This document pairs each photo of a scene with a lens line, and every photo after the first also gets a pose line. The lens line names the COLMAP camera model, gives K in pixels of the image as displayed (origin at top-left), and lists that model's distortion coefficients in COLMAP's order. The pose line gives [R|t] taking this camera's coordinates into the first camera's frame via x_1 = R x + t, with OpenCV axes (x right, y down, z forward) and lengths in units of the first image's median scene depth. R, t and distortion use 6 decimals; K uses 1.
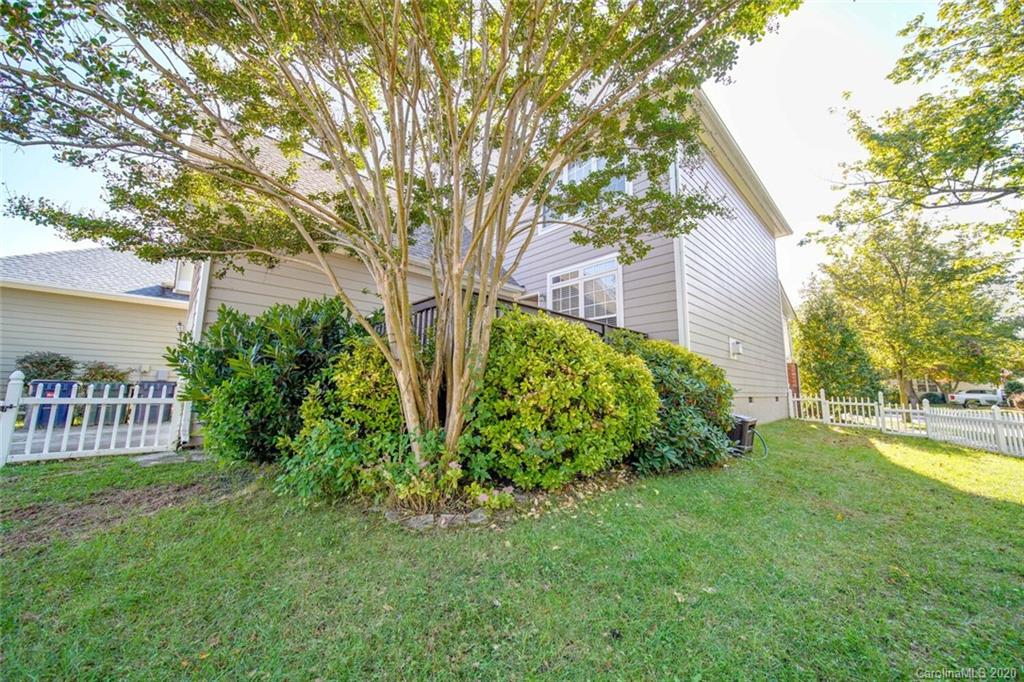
lens RADIAL K [[358.0, 0, 515.5], [0, 358.0, 339.3], [0, 0, 1]] dist [-0.005201, -0.000298]
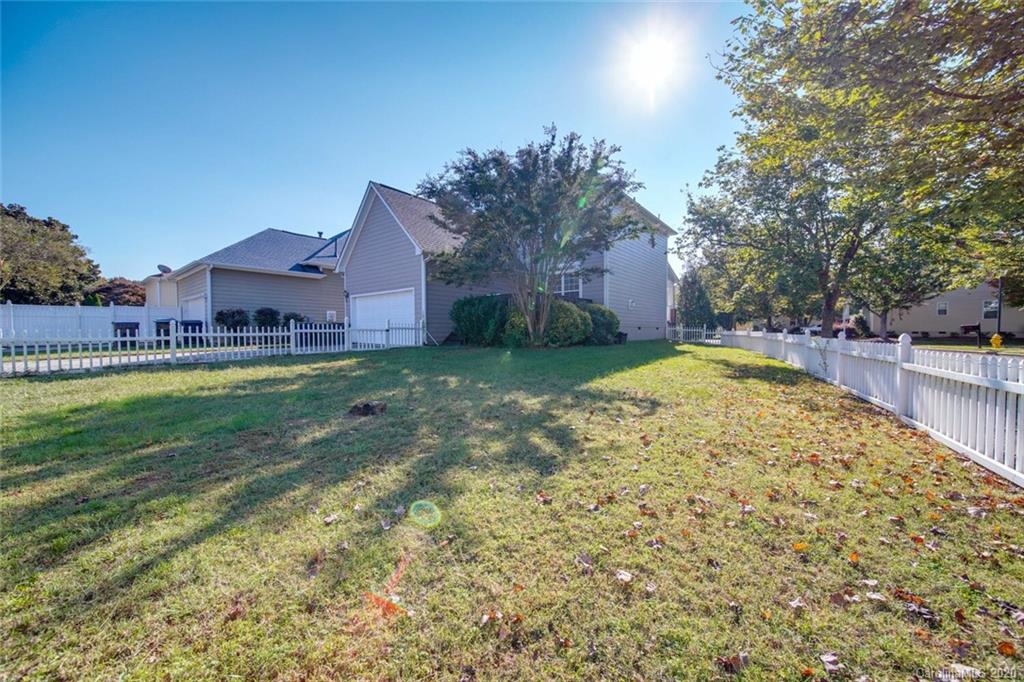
lens RADIAL K [[358.0, 0, 512.5], [0, 358.0, 340.8], [0, 0, 1]] dist [-0.005201, -0.000298]
pose [[0.992491, -0.019162, 0.120808, -0.393522], [-0.001178, 0.986110, 0.166088, -0.124666], [-0.122313, -0.164983, 0.978683, -1.154462]]
